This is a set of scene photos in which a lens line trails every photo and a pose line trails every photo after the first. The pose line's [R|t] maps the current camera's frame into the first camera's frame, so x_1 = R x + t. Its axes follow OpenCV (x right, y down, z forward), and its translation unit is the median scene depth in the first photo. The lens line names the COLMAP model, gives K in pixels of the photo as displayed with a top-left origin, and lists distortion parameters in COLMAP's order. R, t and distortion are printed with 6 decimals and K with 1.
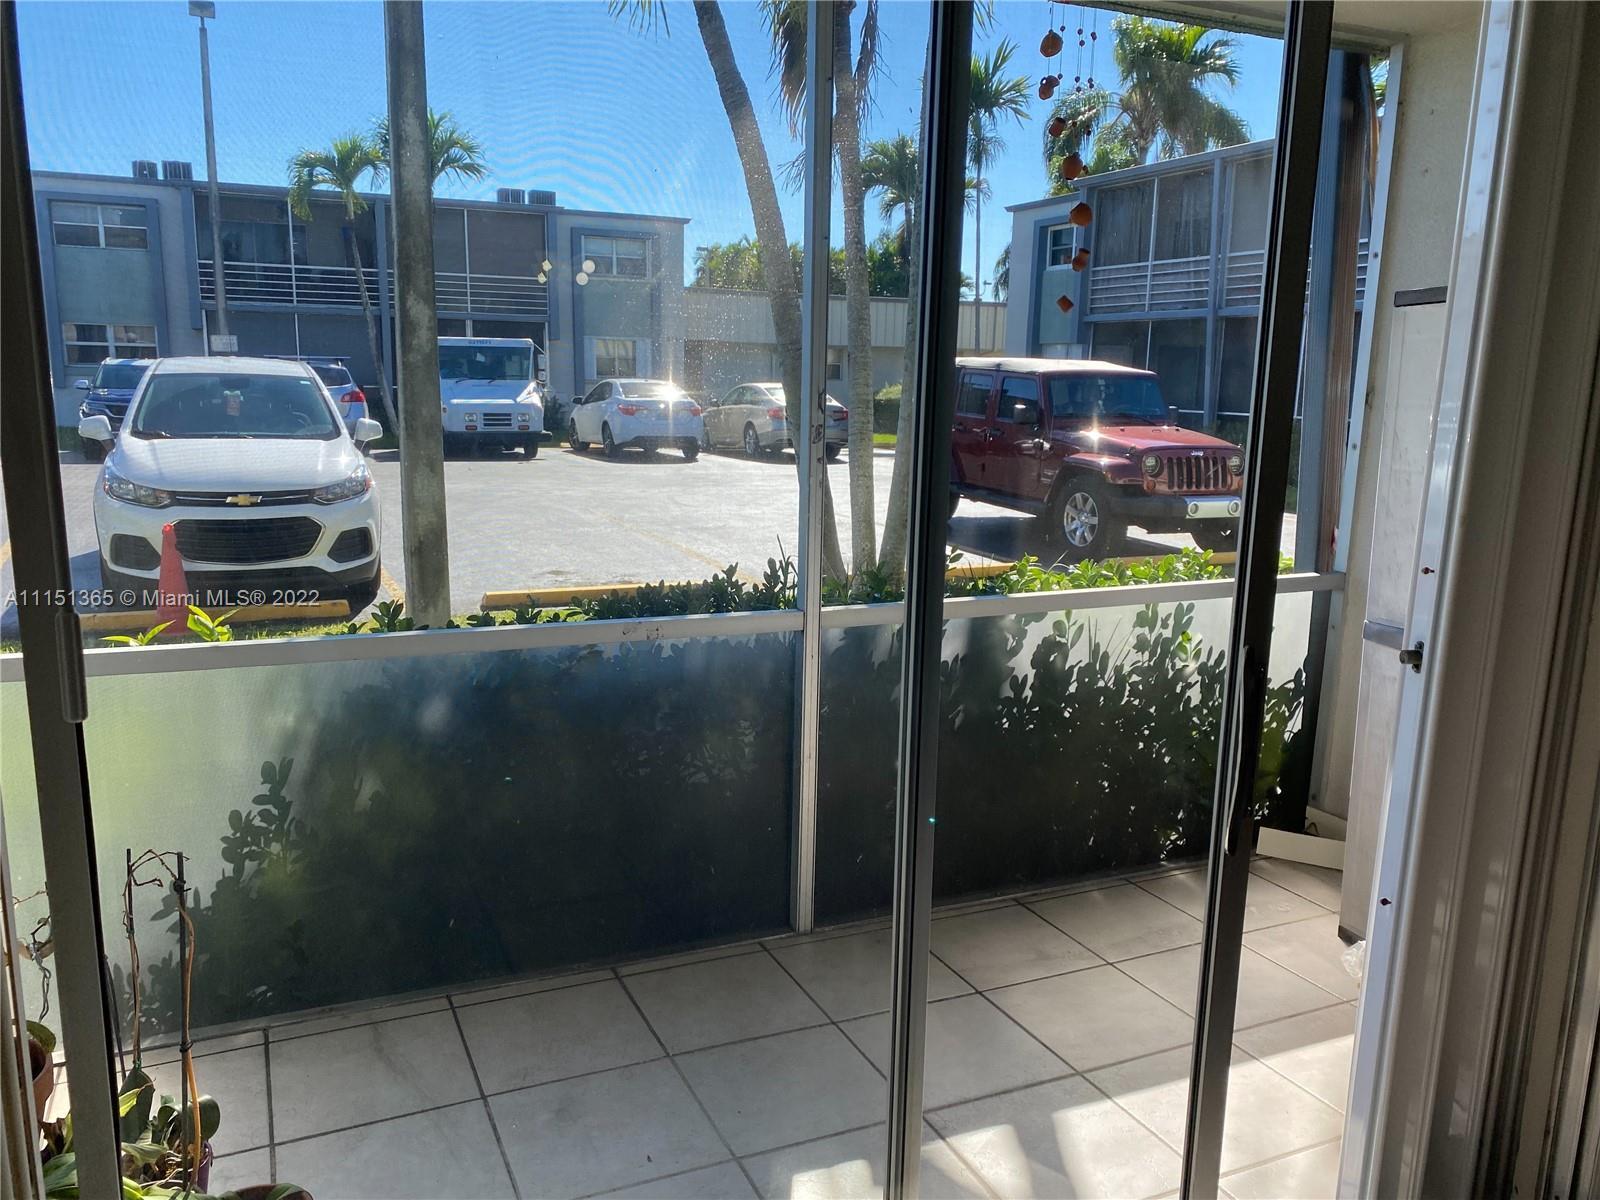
lens RADIAL K [[1214.9, 0, 802.7], [0, 1214.9, 585.8], [0, 0, 1]] dist [0.008864, 0.004854]
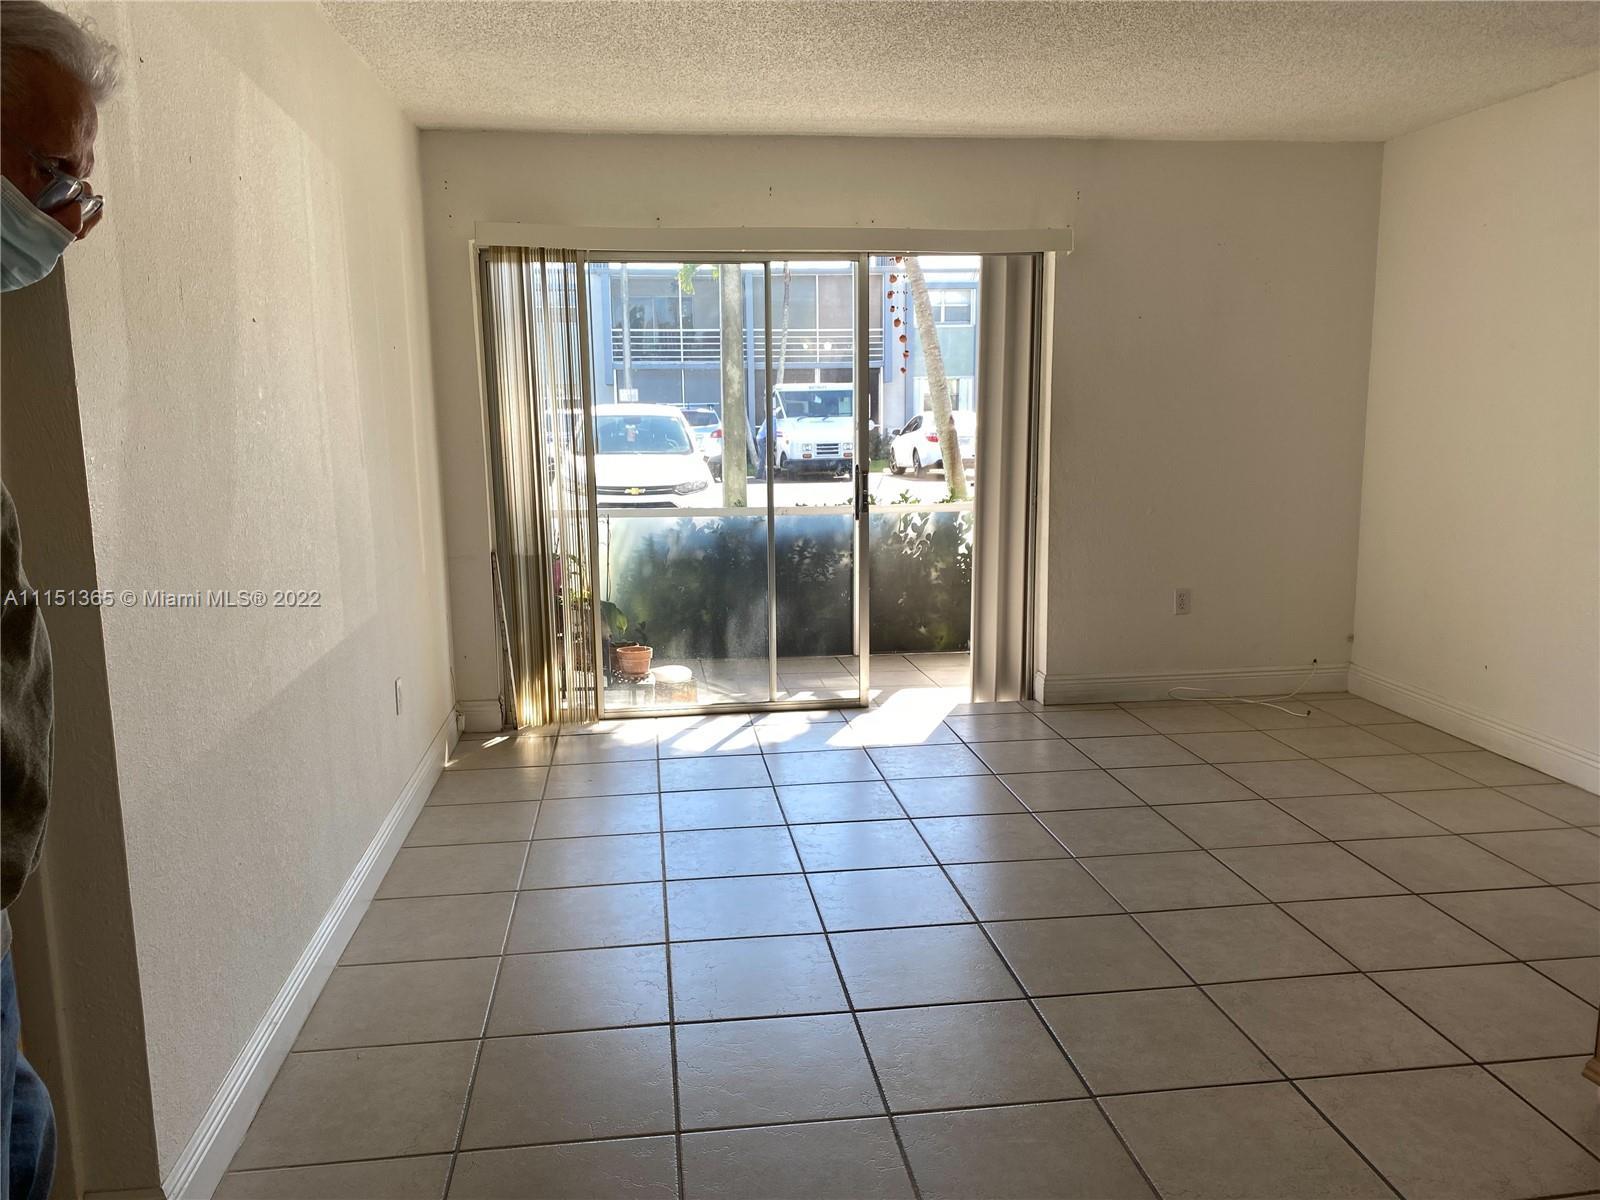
lens RADIAL K [[1213.3, 0, 800.0], [0, 1213.3, 600.0], [0, 0, 1]] dist [0.106604, -0.147406]
pose [[0.954701, 0.014895, -0.297192, 0.077381], [-0.020546, 0.999662, -0.015900, 0.031355], [0.296855, 0.021286, 0.954685, -0.157970]]
